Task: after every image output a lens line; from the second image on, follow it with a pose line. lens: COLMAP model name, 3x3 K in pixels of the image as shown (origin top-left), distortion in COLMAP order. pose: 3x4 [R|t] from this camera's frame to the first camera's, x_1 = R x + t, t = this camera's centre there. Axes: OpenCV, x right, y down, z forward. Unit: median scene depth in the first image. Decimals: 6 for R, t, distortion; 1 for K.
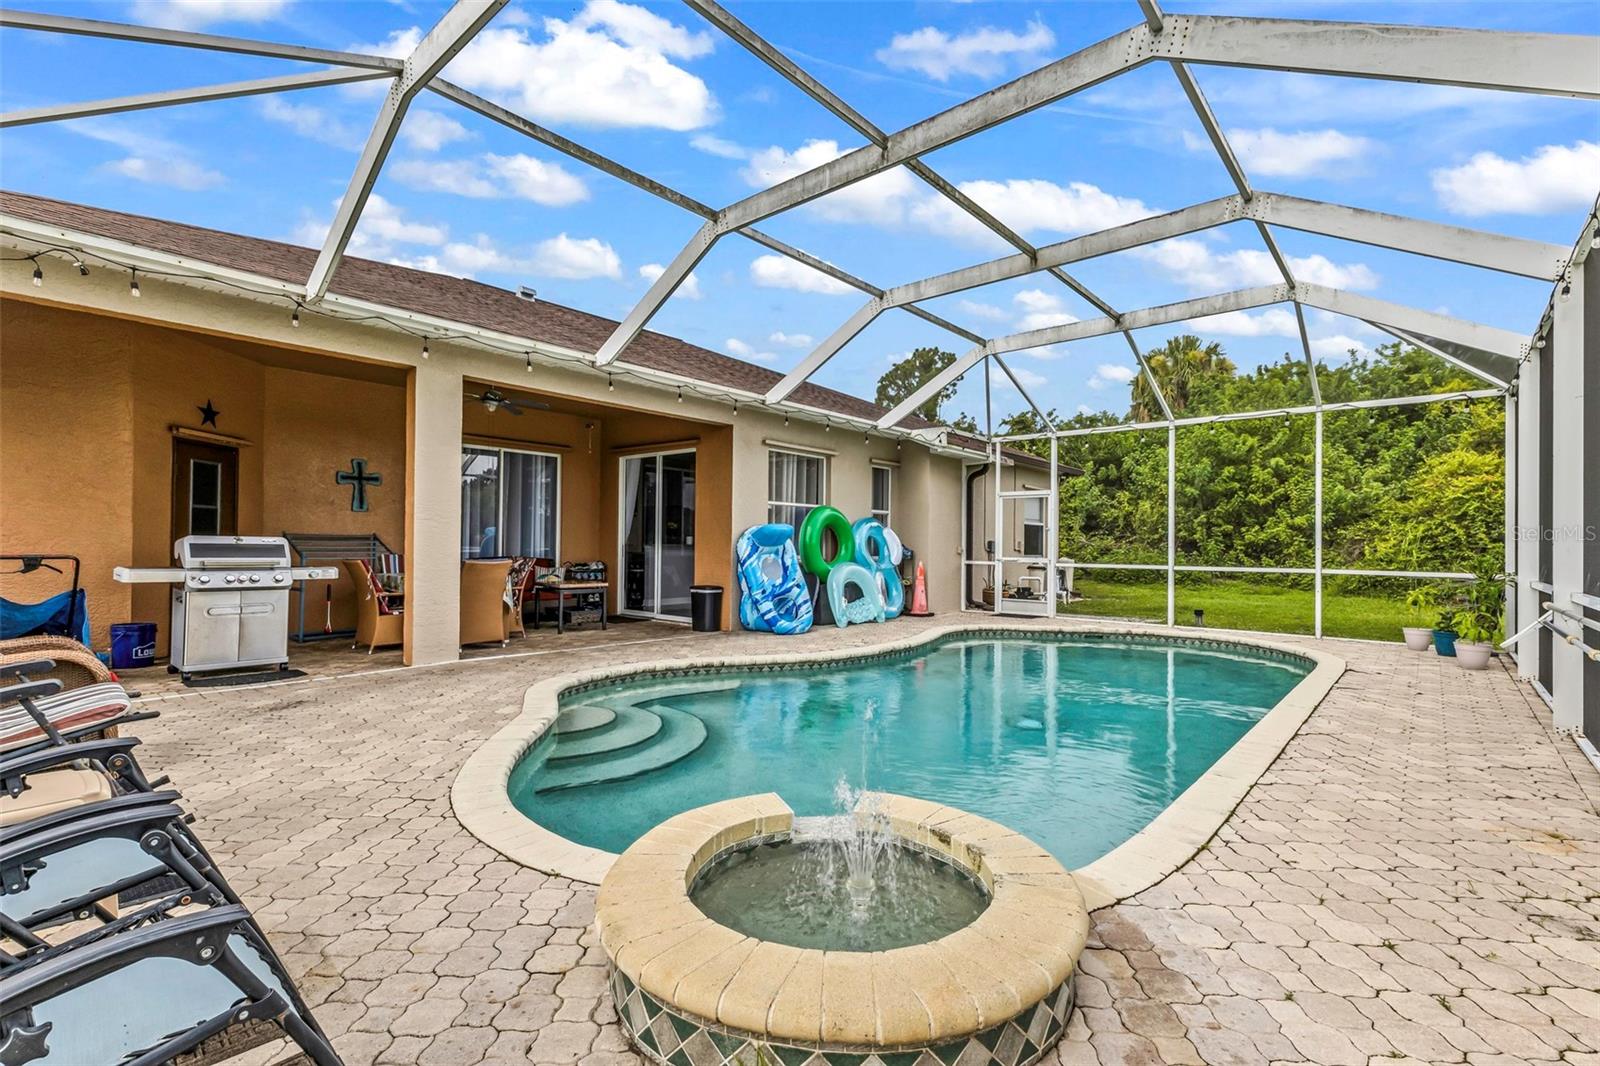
lens RADIAL K [[720.8, 0, 815.2], [0, 720.8, 539.1], [0, 0, 1]] dist [0.007473, -0.000070]
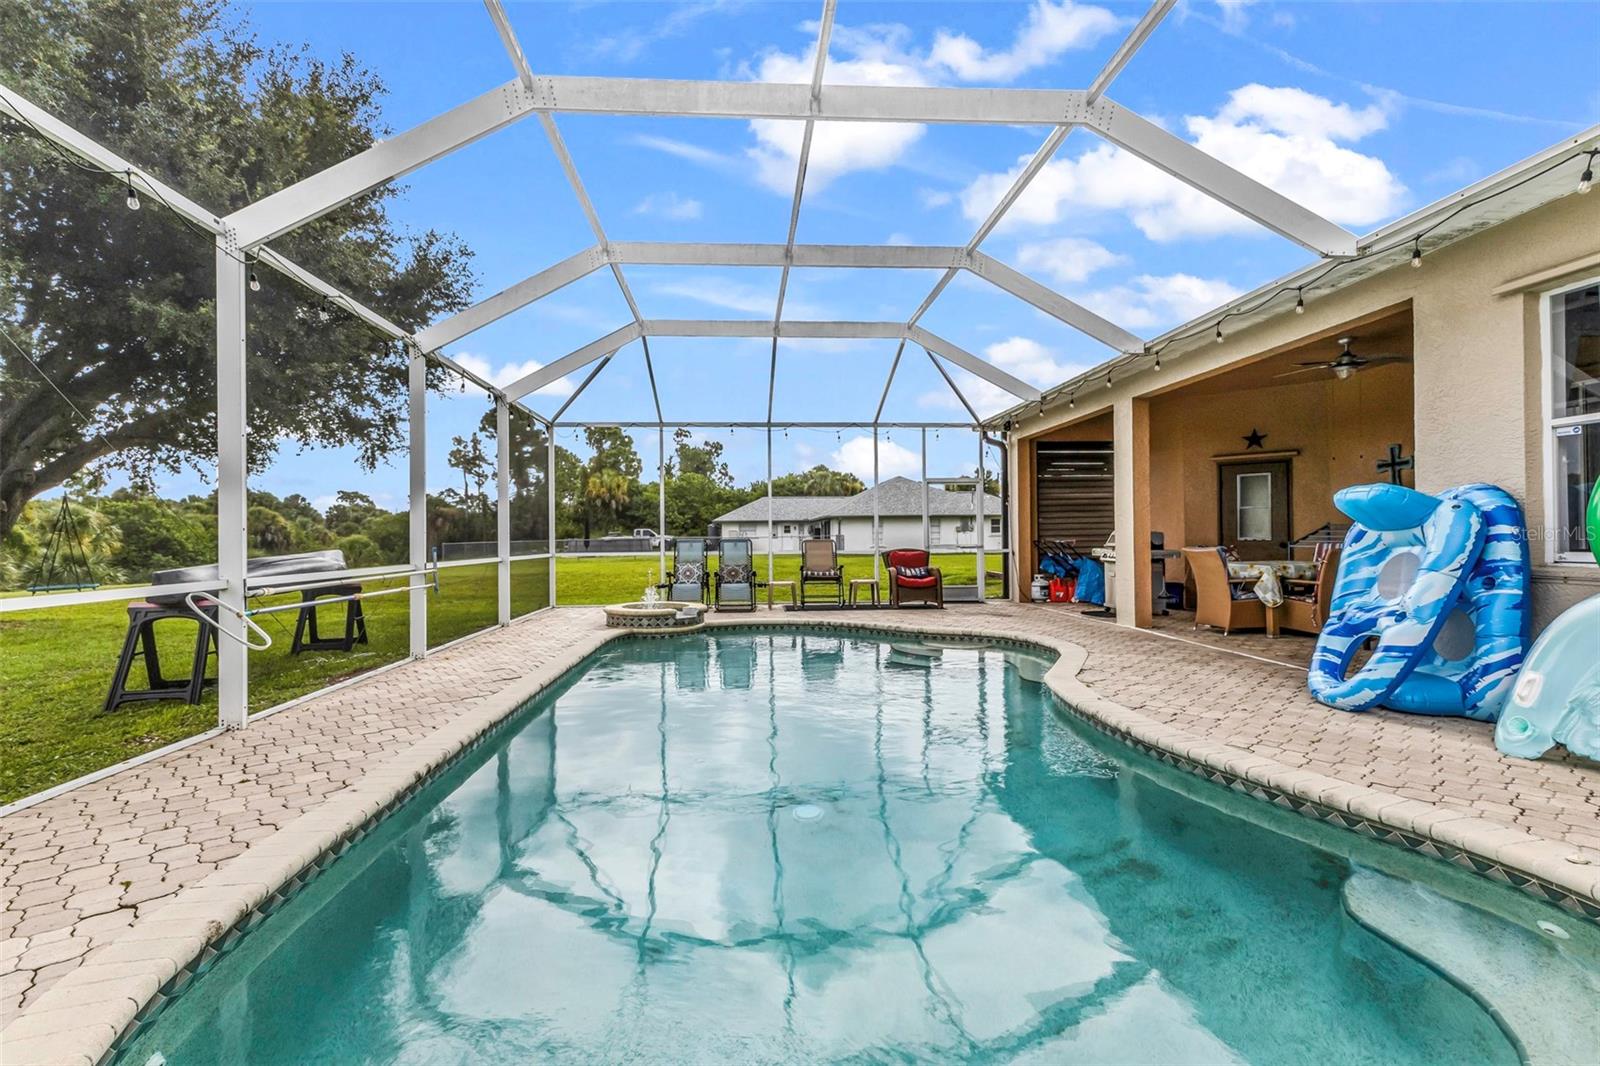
lens RADIAL K [[712.5, 0, 778.7], [0, 712.5, 532.0], [0, 0, 1]] dist [0.004593, 0.000144]
pose [[-0.730472, -0.008597, -0.682889, 0.630261], [0.007851, 0.999749, -0.020984, 0.019929], [0.682898, -0.020689, -0.730221, 1.176956]]
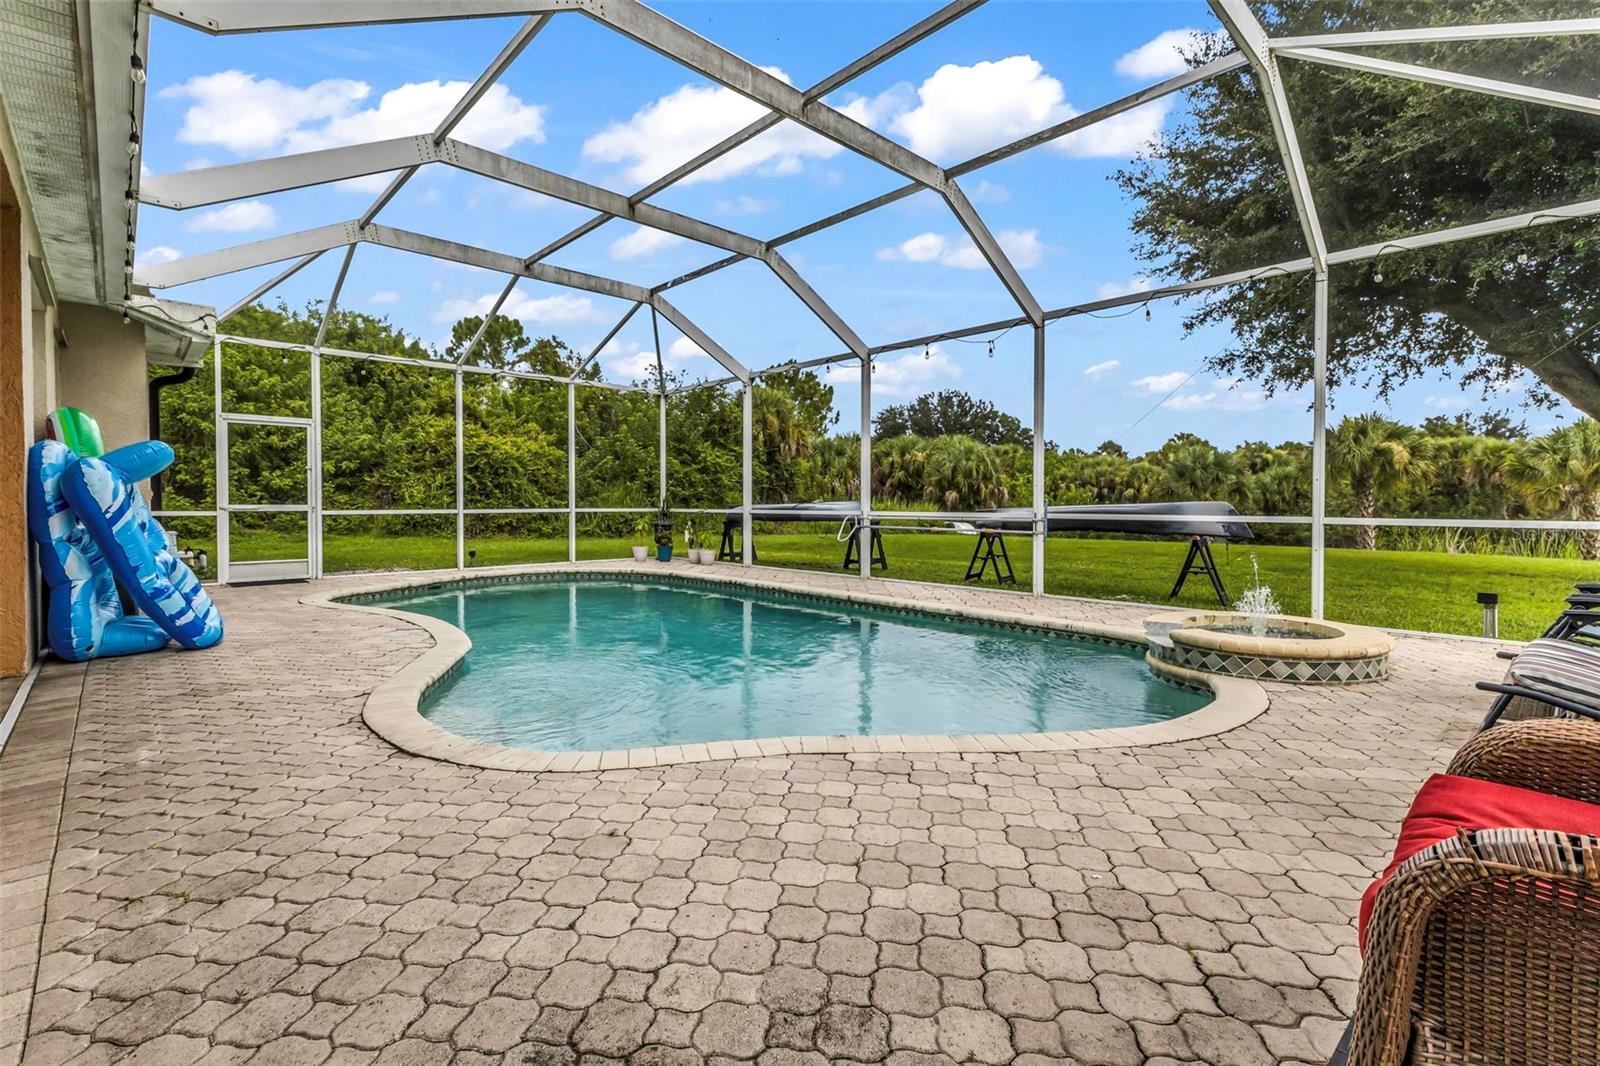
lens RADIAL K [[712.4, 0, 801.4], [0, 712.4, 513.3], [0, 0, 1]] dist [0.011366, 0.000180]
pose [[0.111647, -0.027300, 0.993373, -0.558640], [-0.008966, 0.999554, 0.028477, 0.012217], [-0.993707, -0.012086, 0.111353, 0.520574]]
